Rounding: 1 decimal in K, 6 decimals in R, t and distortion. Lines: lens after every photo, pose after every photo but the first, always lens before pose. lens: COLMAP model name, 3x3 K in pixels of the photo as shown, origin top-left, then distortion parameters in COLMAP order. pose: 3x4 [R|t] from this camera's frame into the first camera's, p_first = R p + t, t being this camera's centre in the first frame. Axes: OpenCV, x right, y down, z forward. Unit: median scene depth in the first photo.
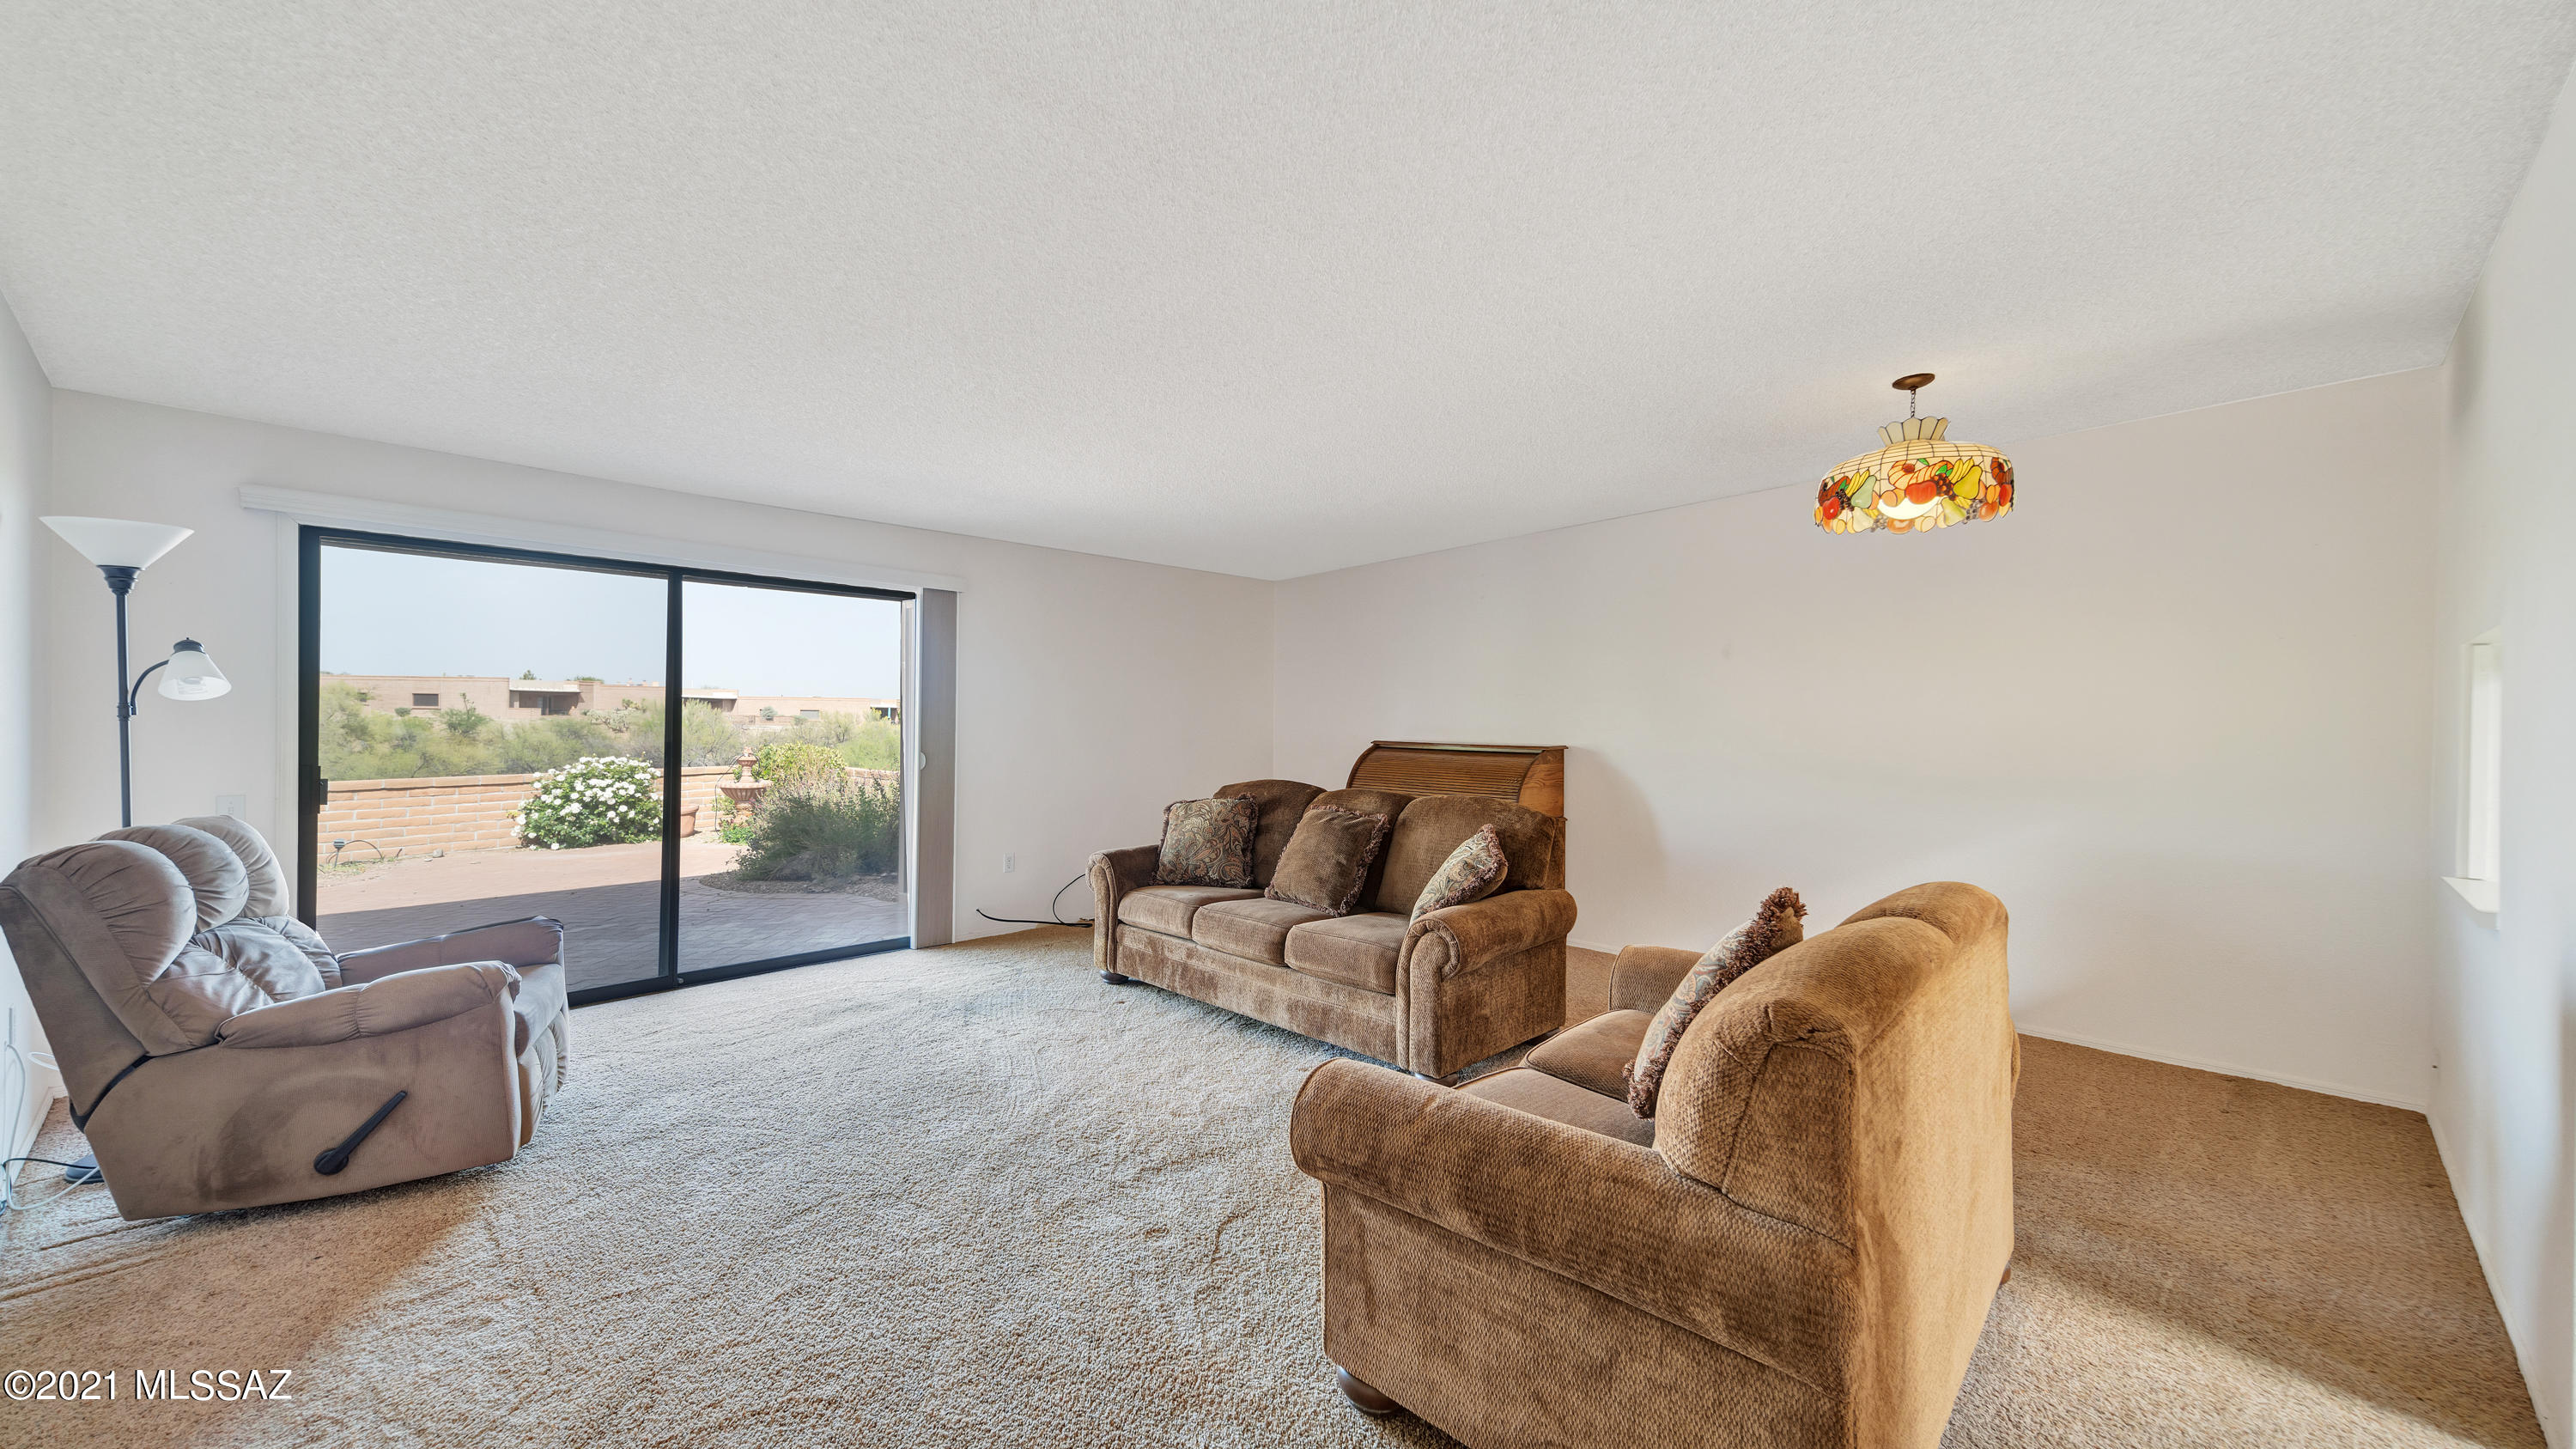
lens RADIAL K [[978.4, 0, 1274.4], [0, 978.4, 714.7], [0, 0, 1]] dist [0.026467, -0.000802]
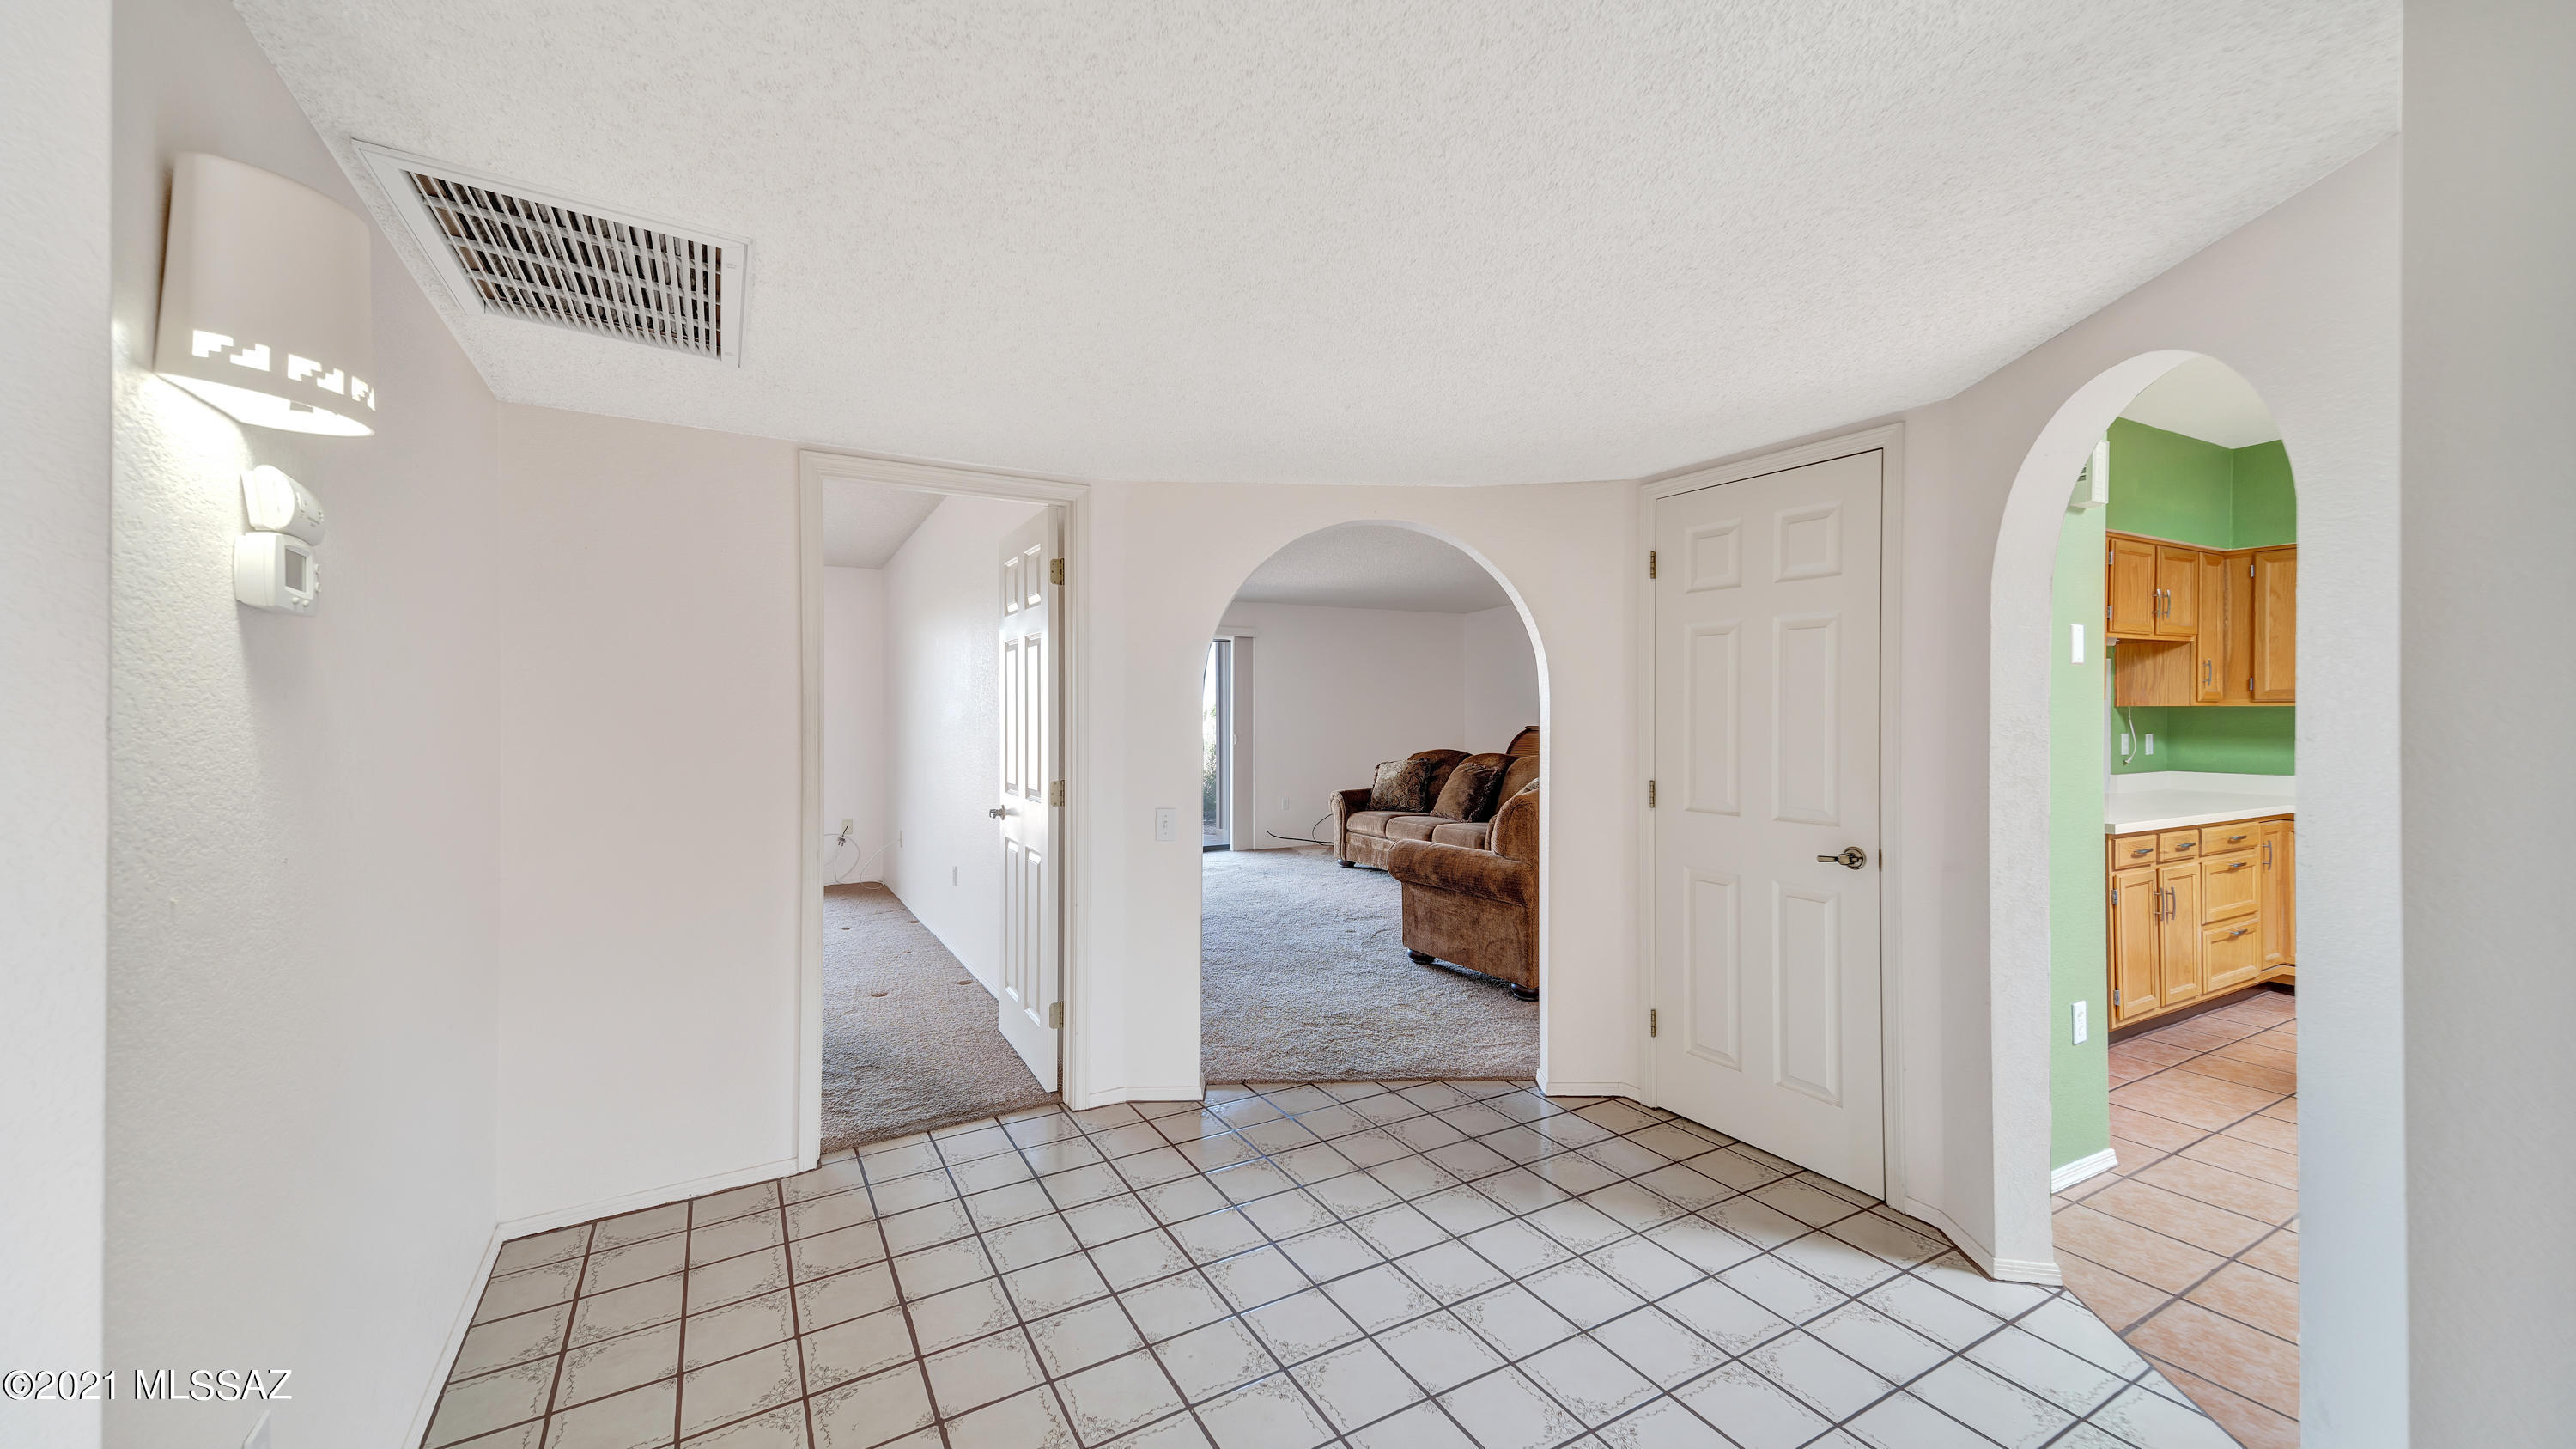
lens RADIAL K [[978.4, 0, 1274.2], [0, 978.4, 711.4], [0, 0, 1]] dist [0.026467, -0.000802]
pose [[0.963185, -0.018090, -0.268231, 0.182167], [0.018304, 0.999831, -0.001704, 0.002475], [0.268217, -0.003269, 0.963353, -0.688312]]
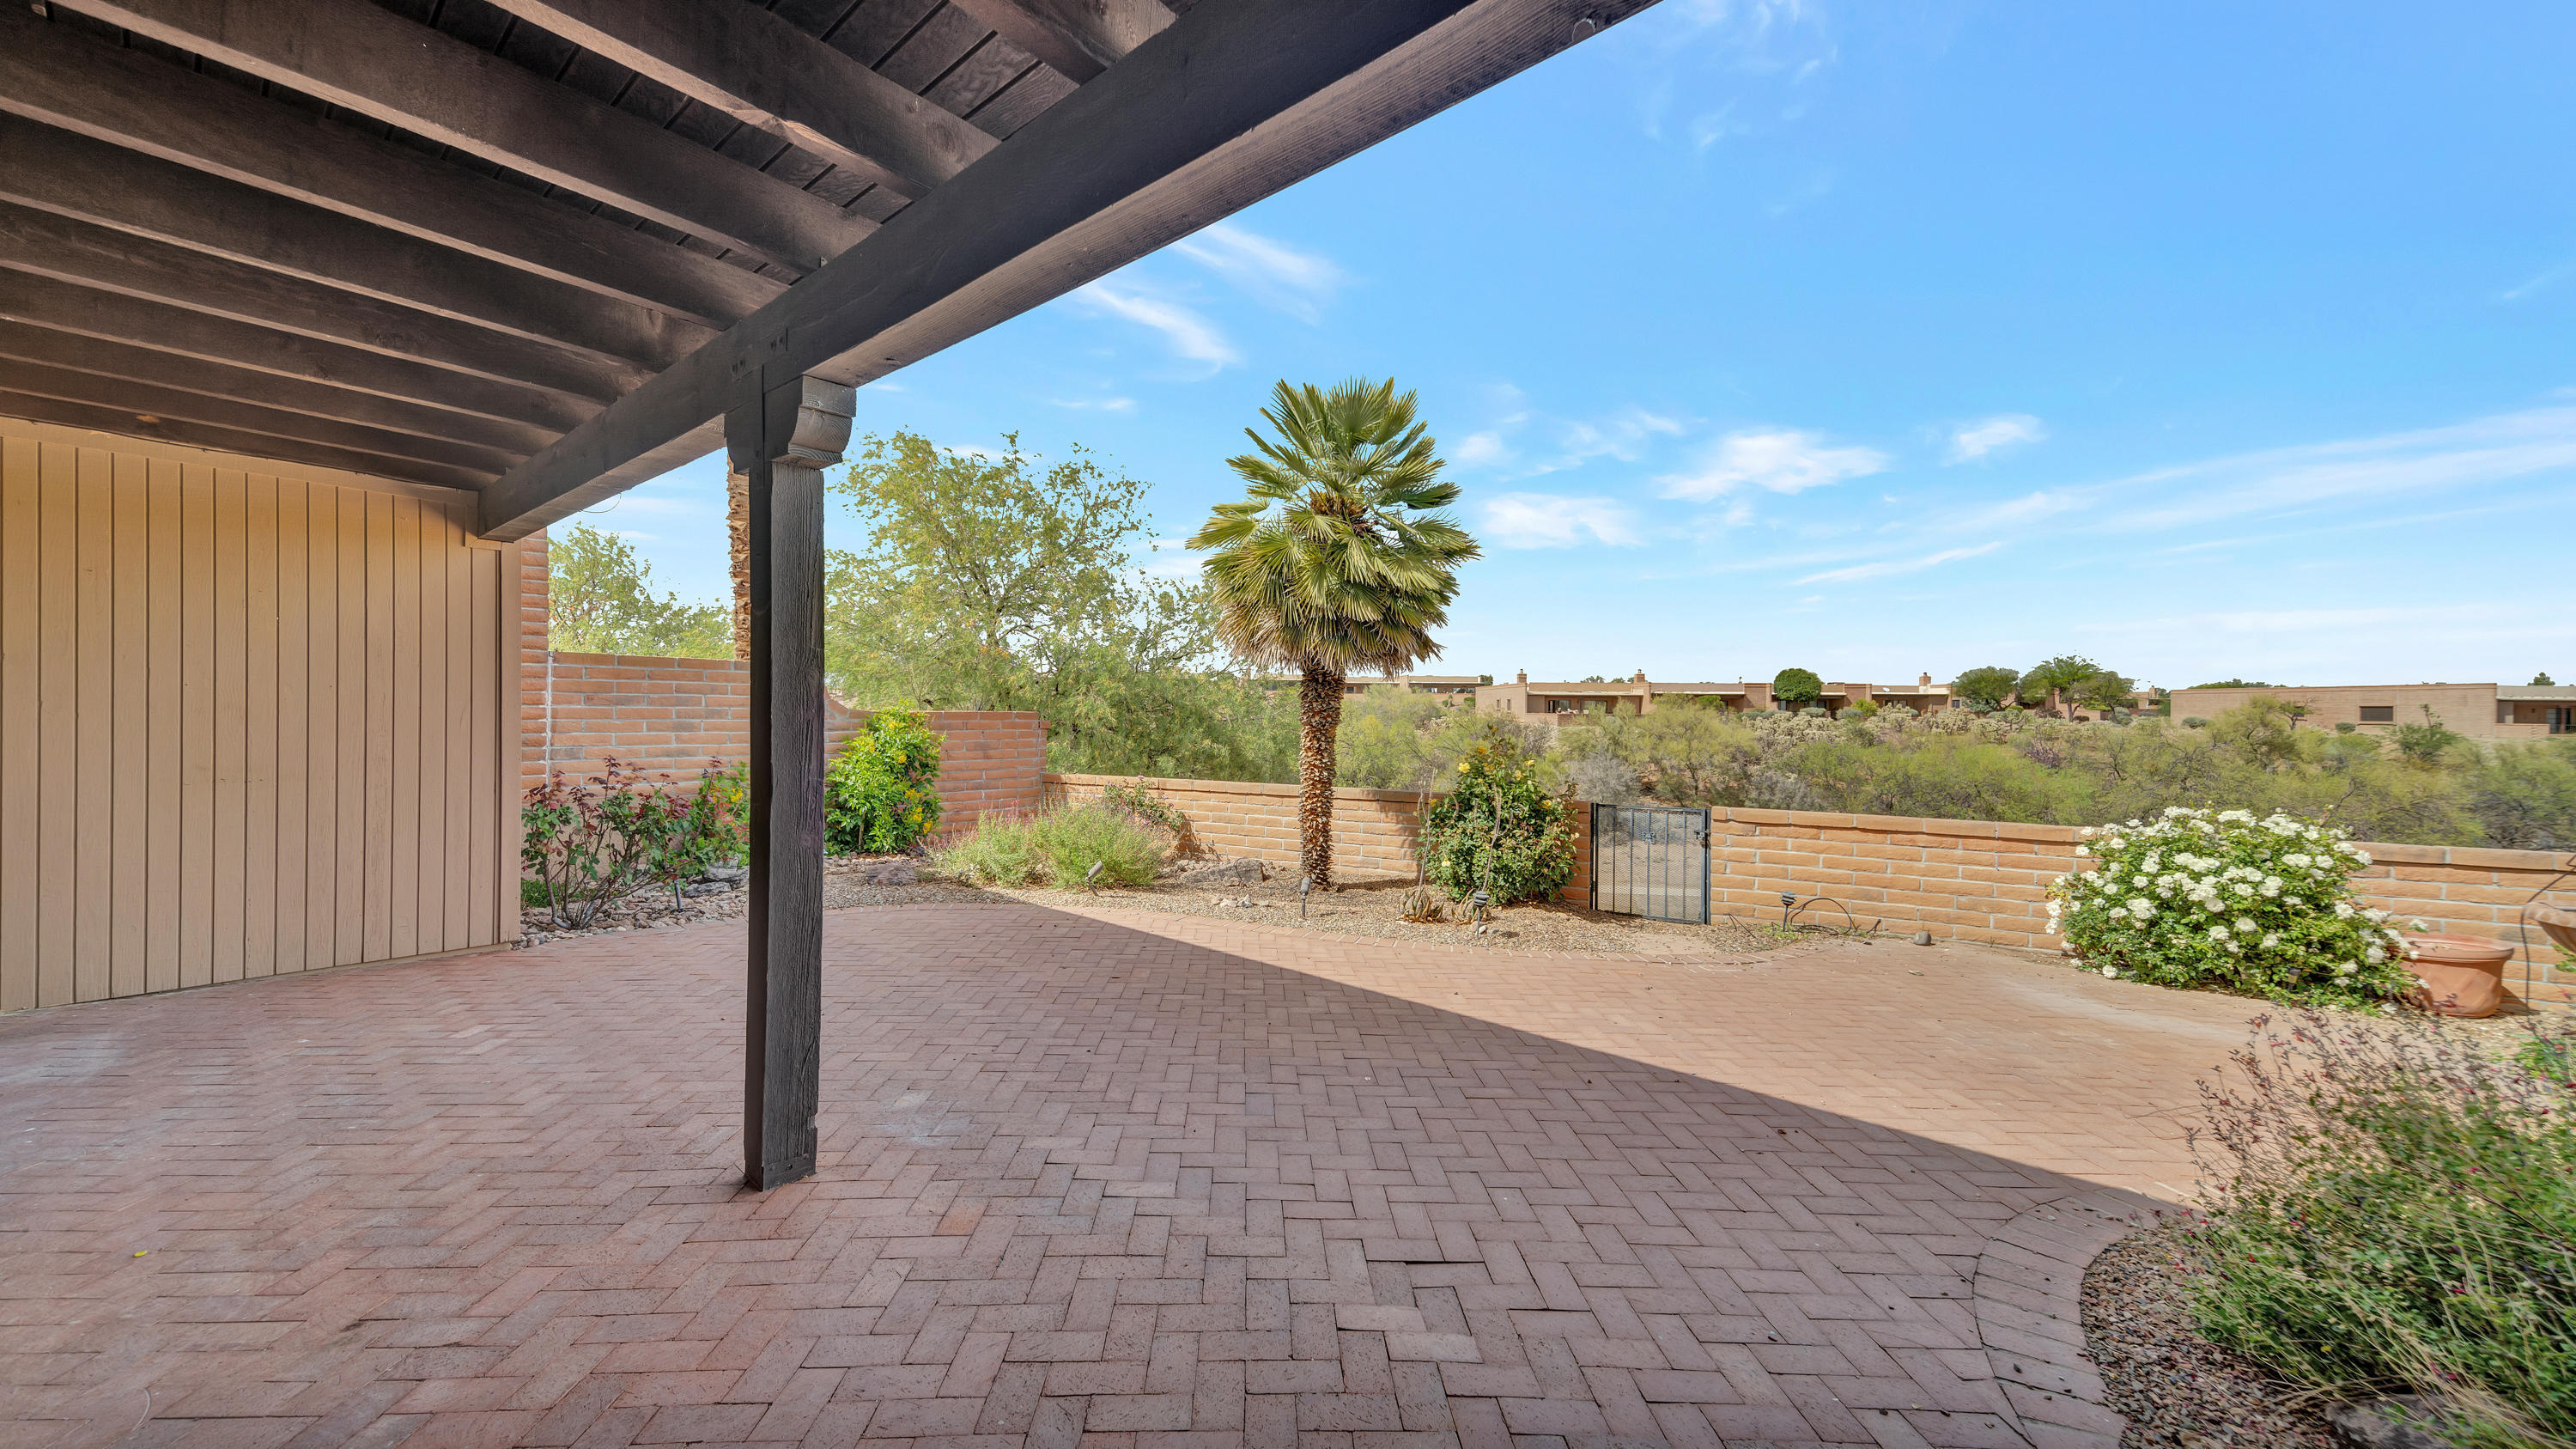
lens RADIAL K [[978.4, 0, 1270.2], [0, 978.4, 715.6], [0, 0, 1]] dist [0.026467, -0.000802]
pose [[0.021417, -0.008567, -0.999734, -0.475696], [-0.006723, 0.999939, -0.008713, 0.006689], [0.999748, 0.006908, 0.021358, 1.307981]]
